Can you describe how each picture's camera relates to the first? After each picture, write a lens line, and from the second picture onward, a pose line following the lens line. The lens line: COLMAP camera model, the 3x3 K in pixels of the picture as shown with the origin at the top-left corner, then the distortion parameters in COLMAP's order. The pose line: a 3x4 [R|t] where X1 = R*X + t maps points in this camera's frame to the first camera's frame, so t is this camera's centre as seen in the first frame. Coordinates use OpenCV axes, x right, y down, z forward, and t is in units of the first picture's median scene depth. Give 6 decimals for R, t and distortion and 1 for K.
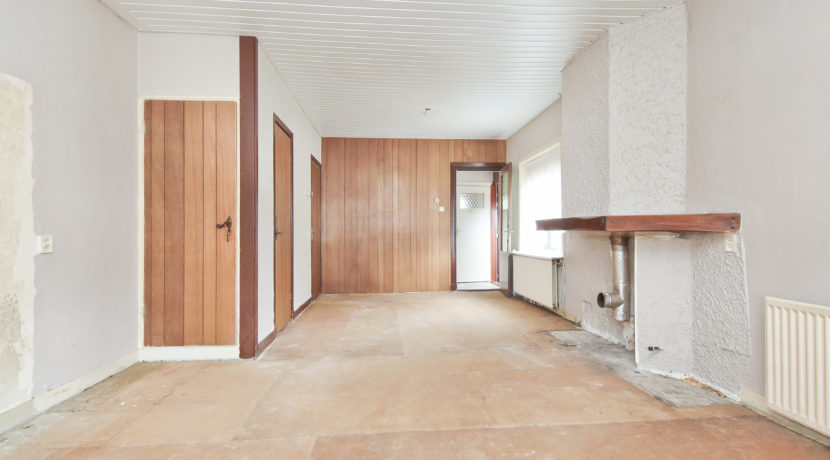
lens RADIAL K [[369.9, 0, 415.0], [0, 369.9, 230.0], [0, 0, 1]] dist [-0.001469, -0.000096]
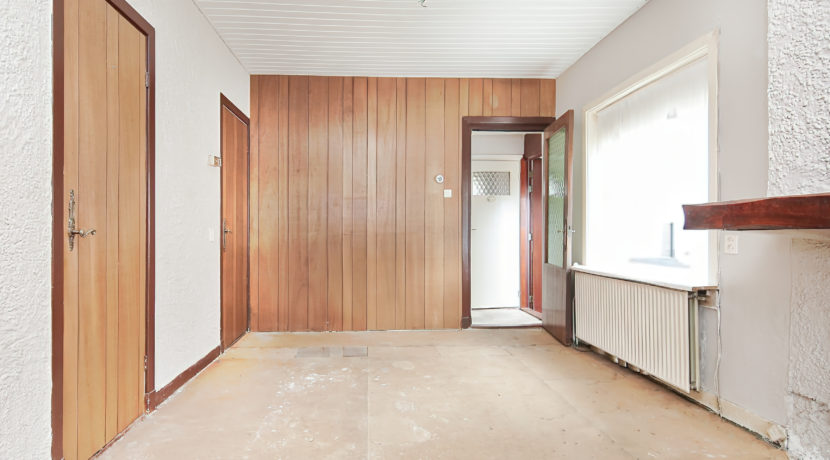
lens RADIAL K [[441.8, 0, 382.4], [0, 441.8, 231.1], [0, 0, 1]] dist [0.000467, -0.000234]
pose [[0.998857, 0.004500, -0.047579, 0.000131], [-0.004196, 0.999970, 0.006476, 0.001047], [0.047607, -0.006269, 0.998846, 0.278102]]
